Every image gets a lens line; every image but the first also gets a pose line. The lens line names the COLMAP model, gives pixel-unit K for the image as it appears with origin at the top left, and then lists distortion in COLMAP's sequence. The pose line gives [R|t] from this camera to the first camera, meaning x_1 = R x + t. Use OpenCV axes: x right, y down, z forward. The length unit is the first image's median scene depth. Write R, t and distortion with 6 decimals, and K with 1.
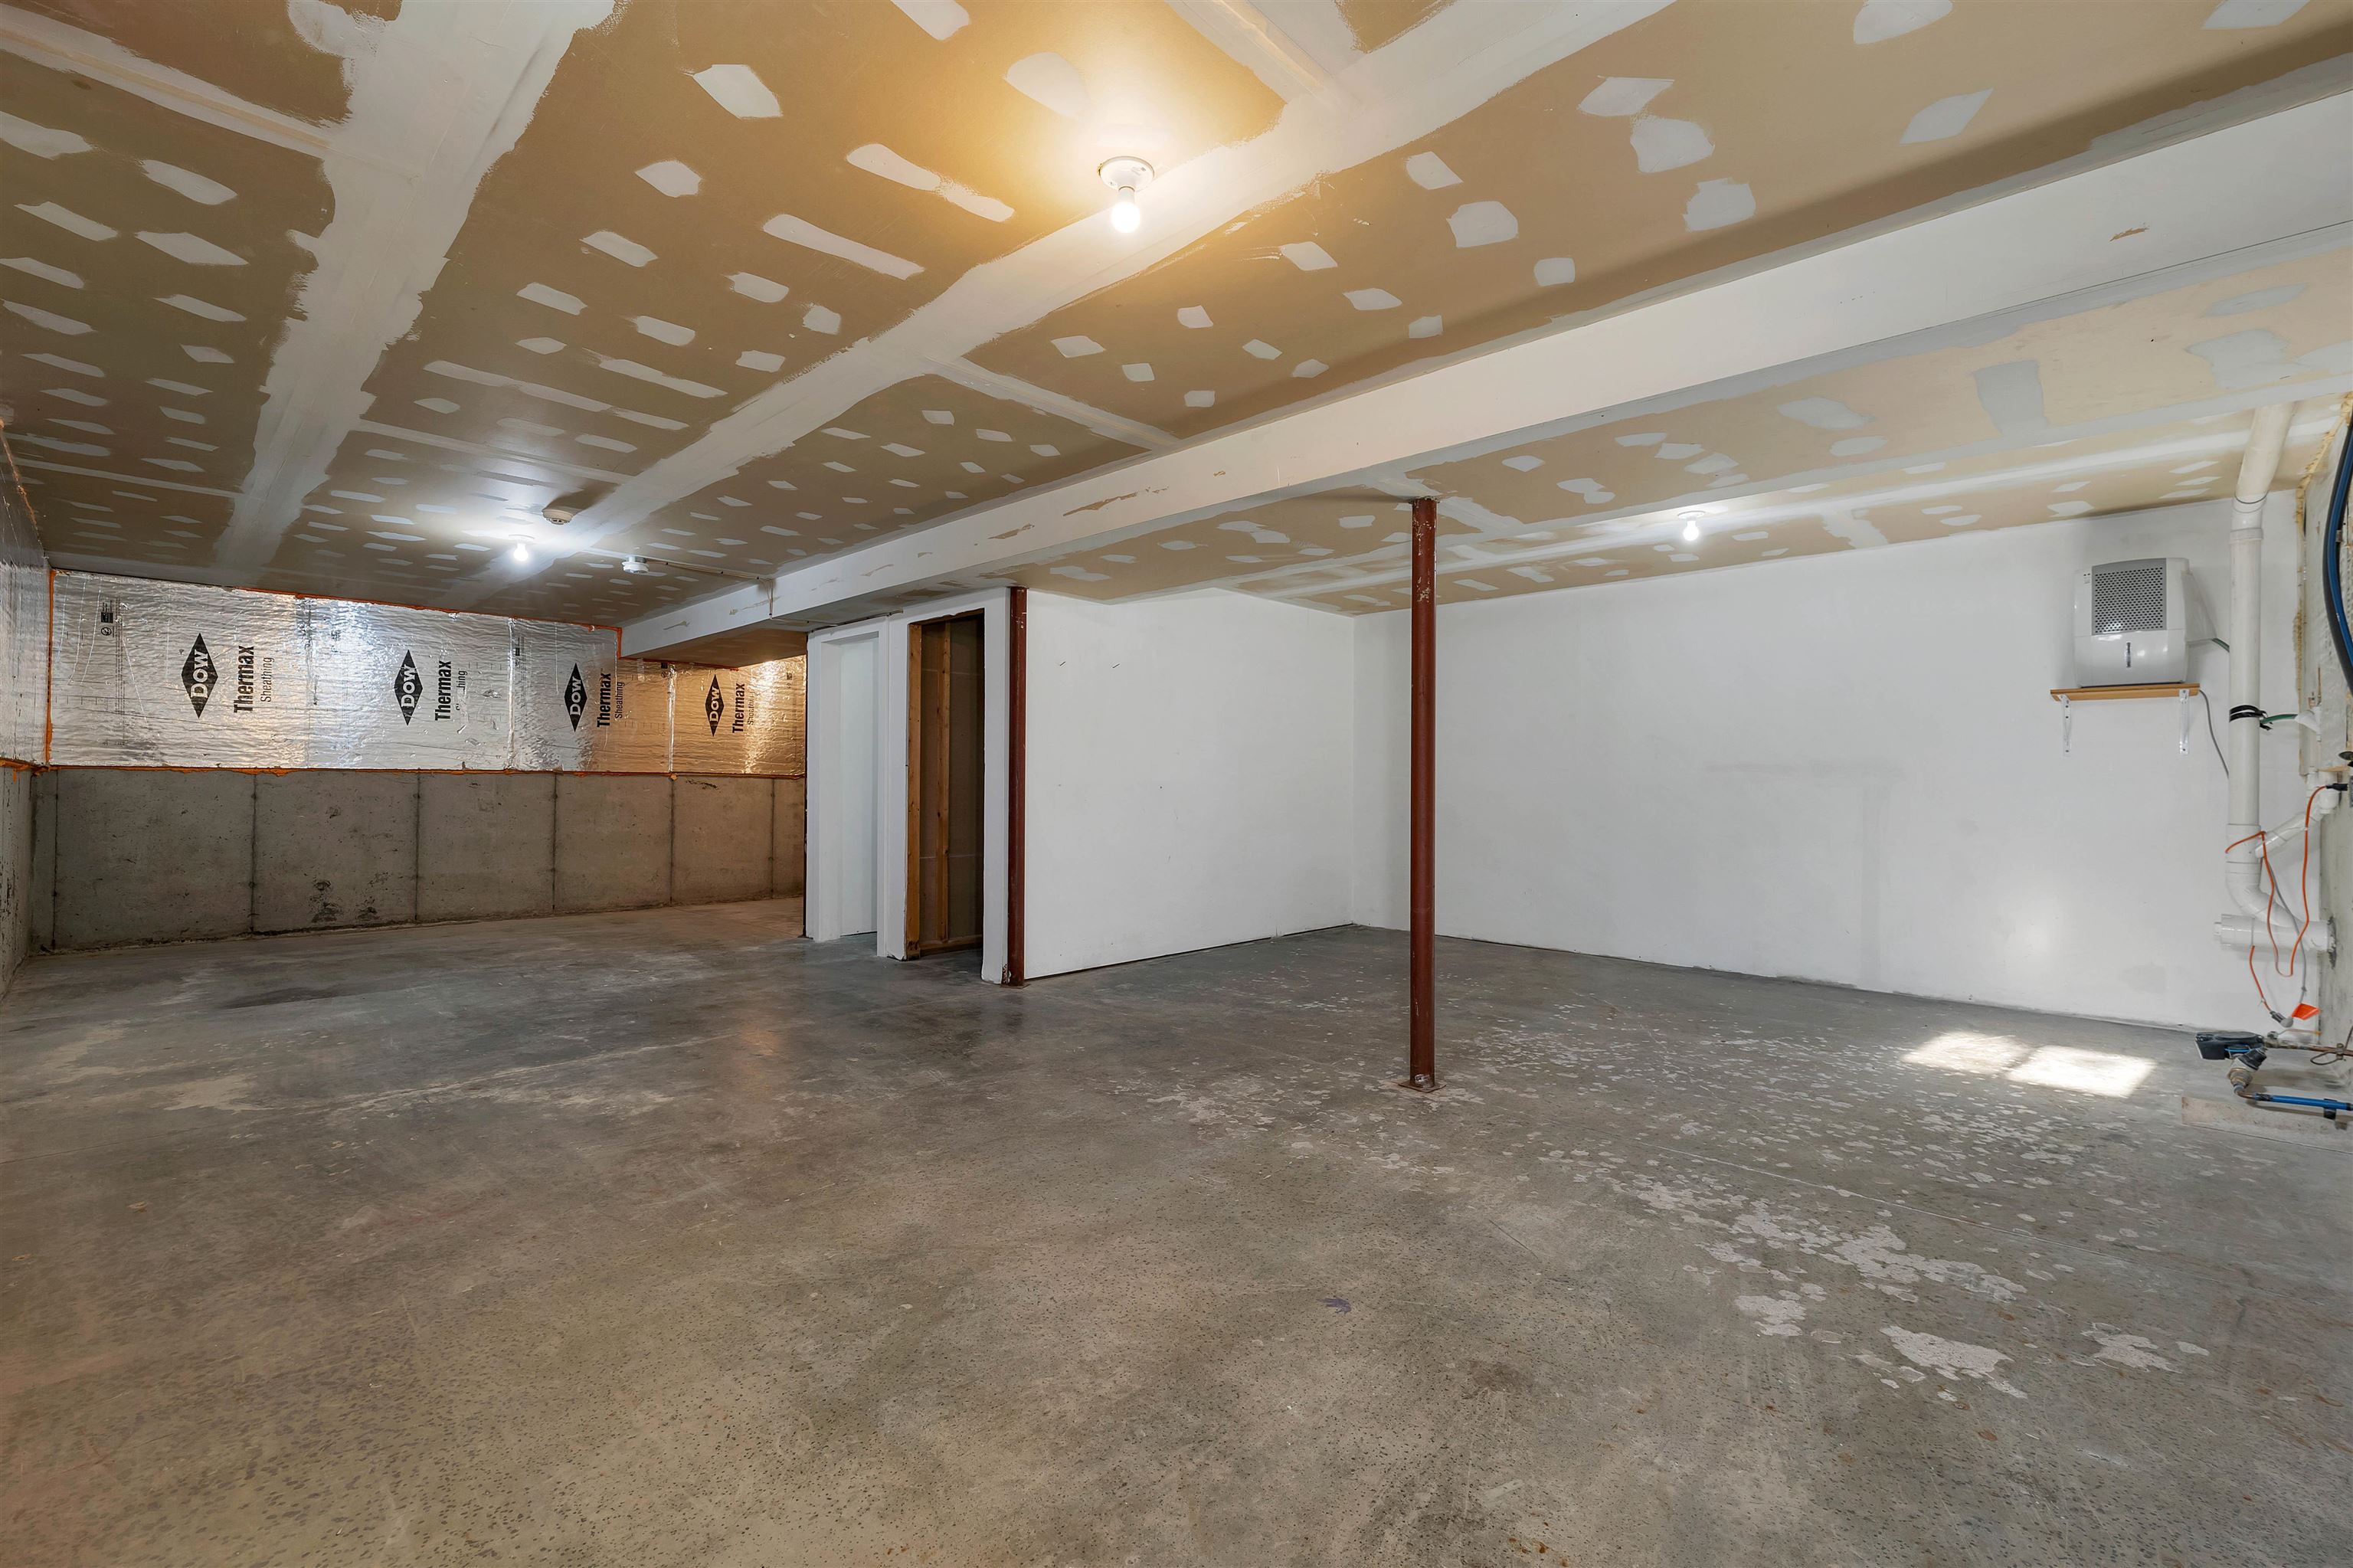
lens RADIAL K [[996.1, 0, 1181.5], [0, 996.1, 801.7], [0, 0, 1]] dist [0.002690, -0.000102]
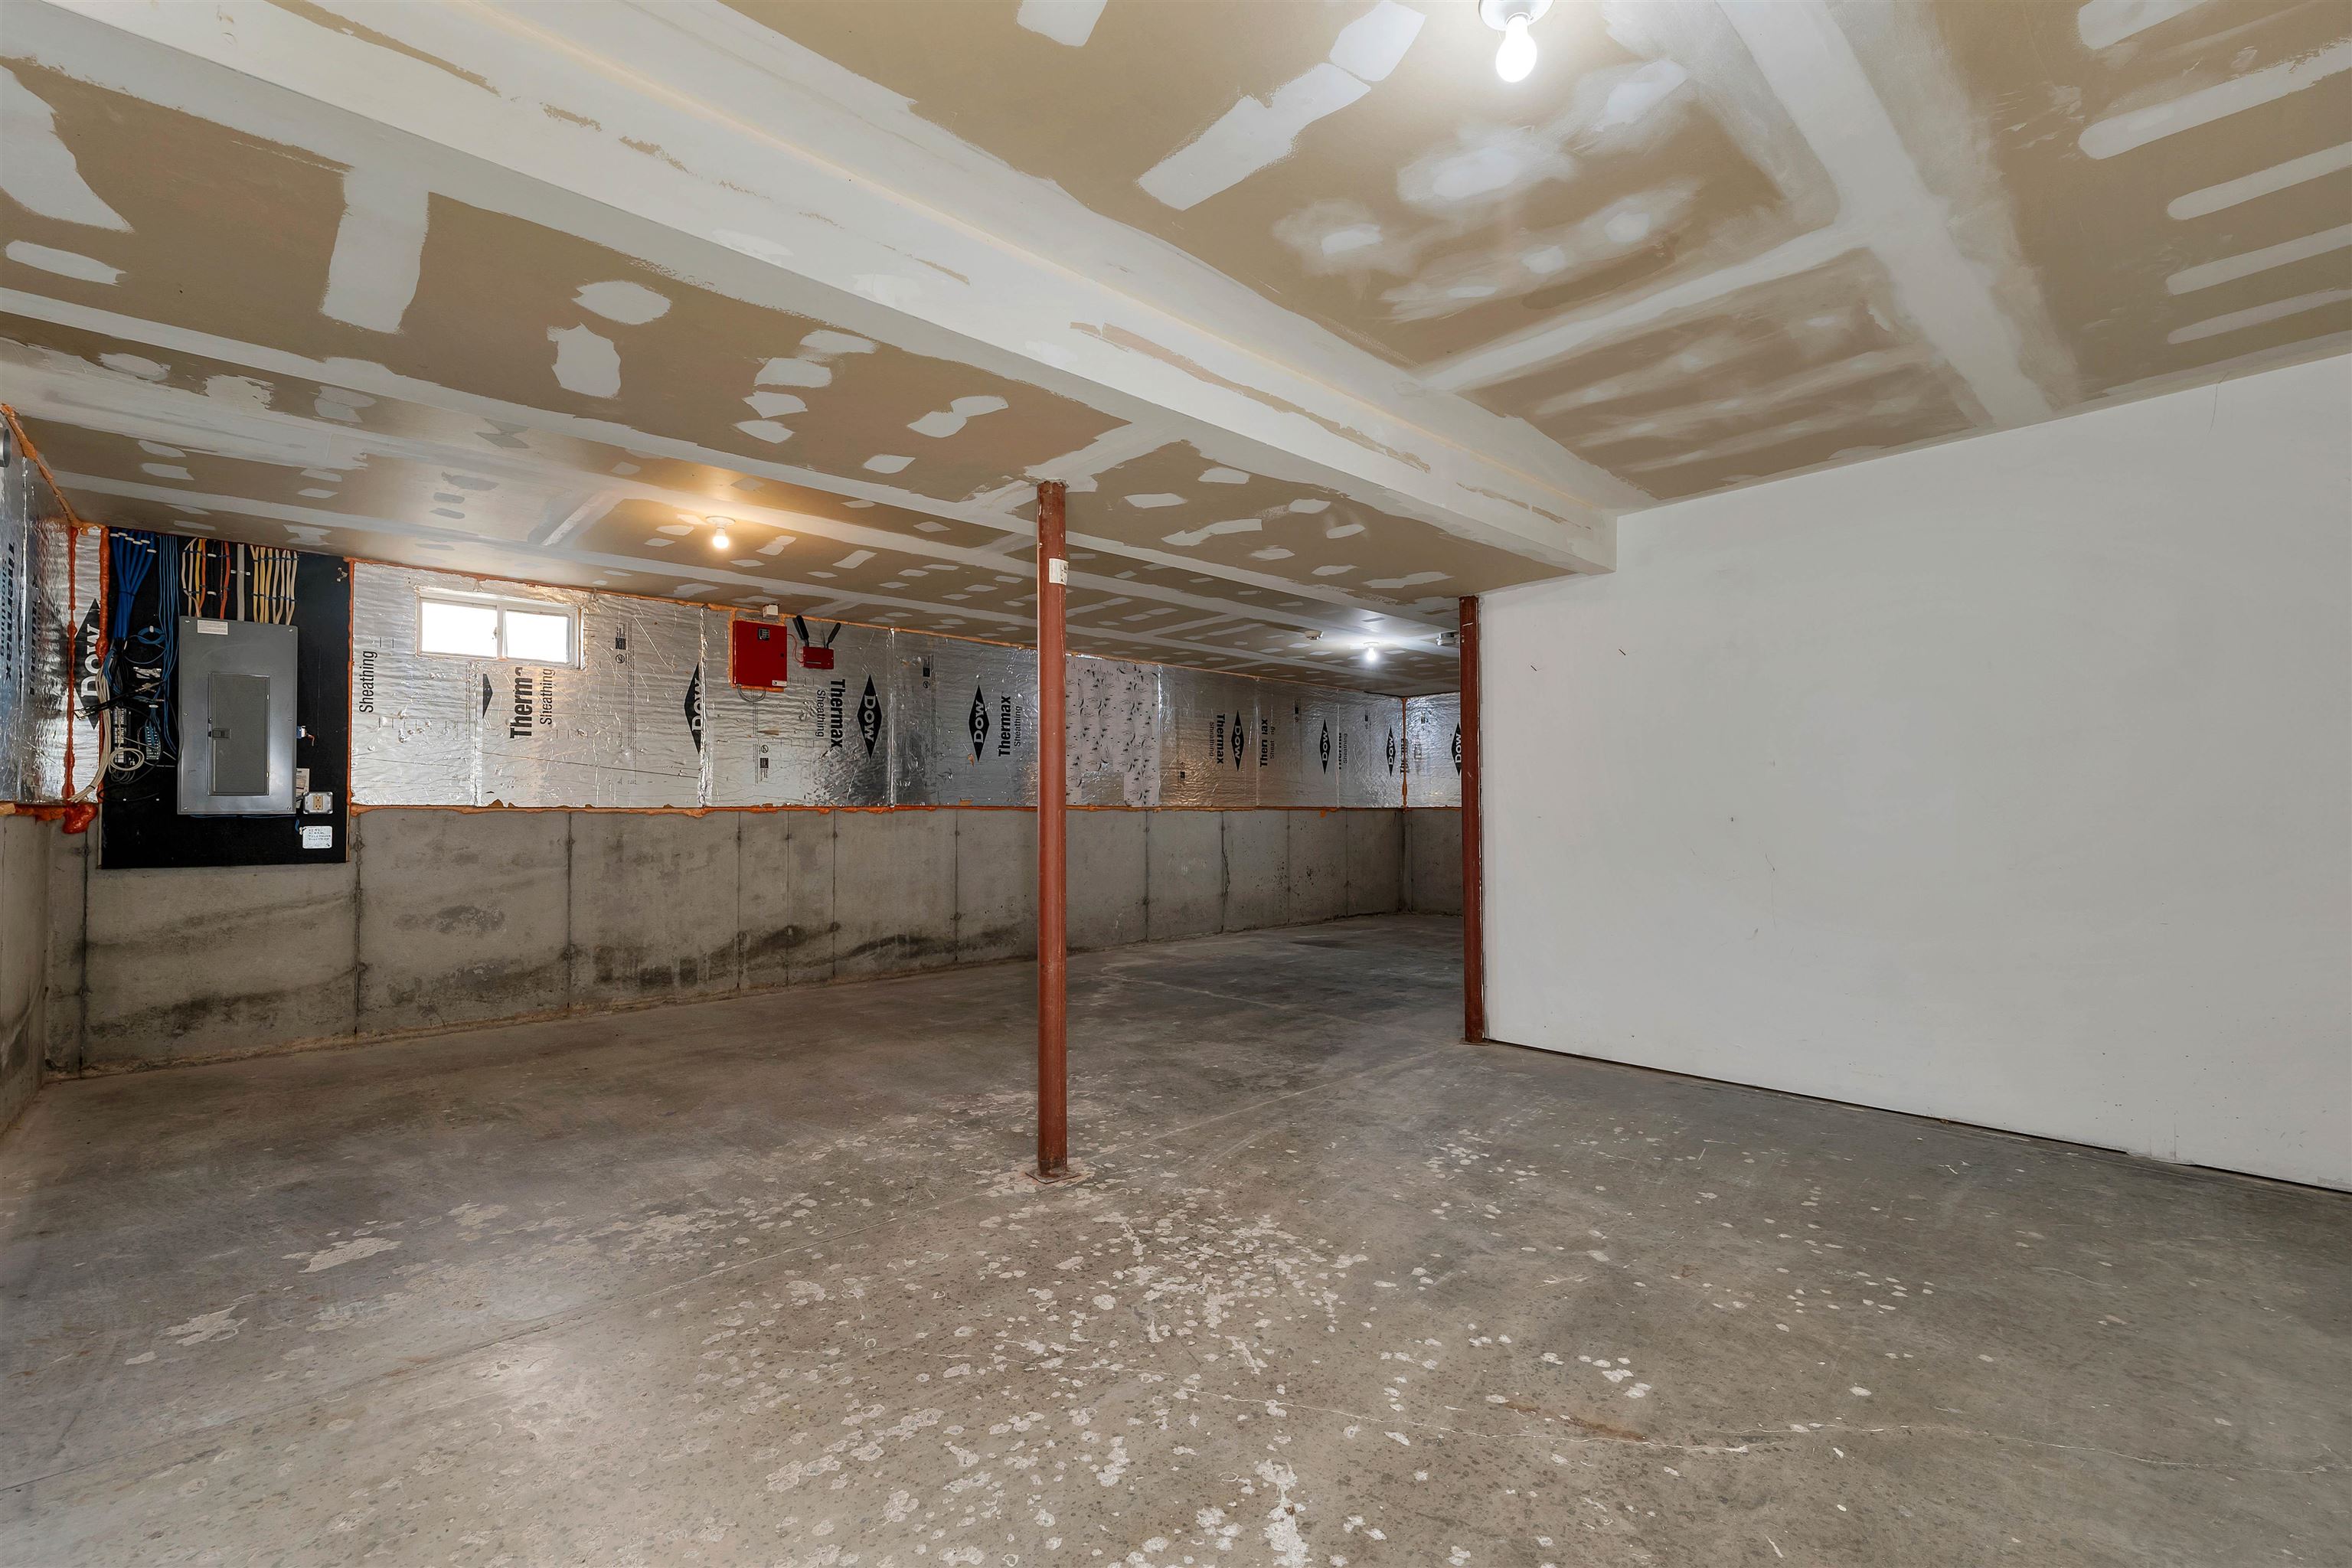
lens RADIAL K [[995.6, 0, 1181.0], [0, 995.6, 801.7], [0, 0, 1]] dist [0.002690, -0.000102]
pose [[-0.054937, -0.017289, -0.998340, 1.340709], [-0.011091, 0.999799, -0.016704, -0.020062], [0.998428, 0.010155, -0.055117, 1.429413]]
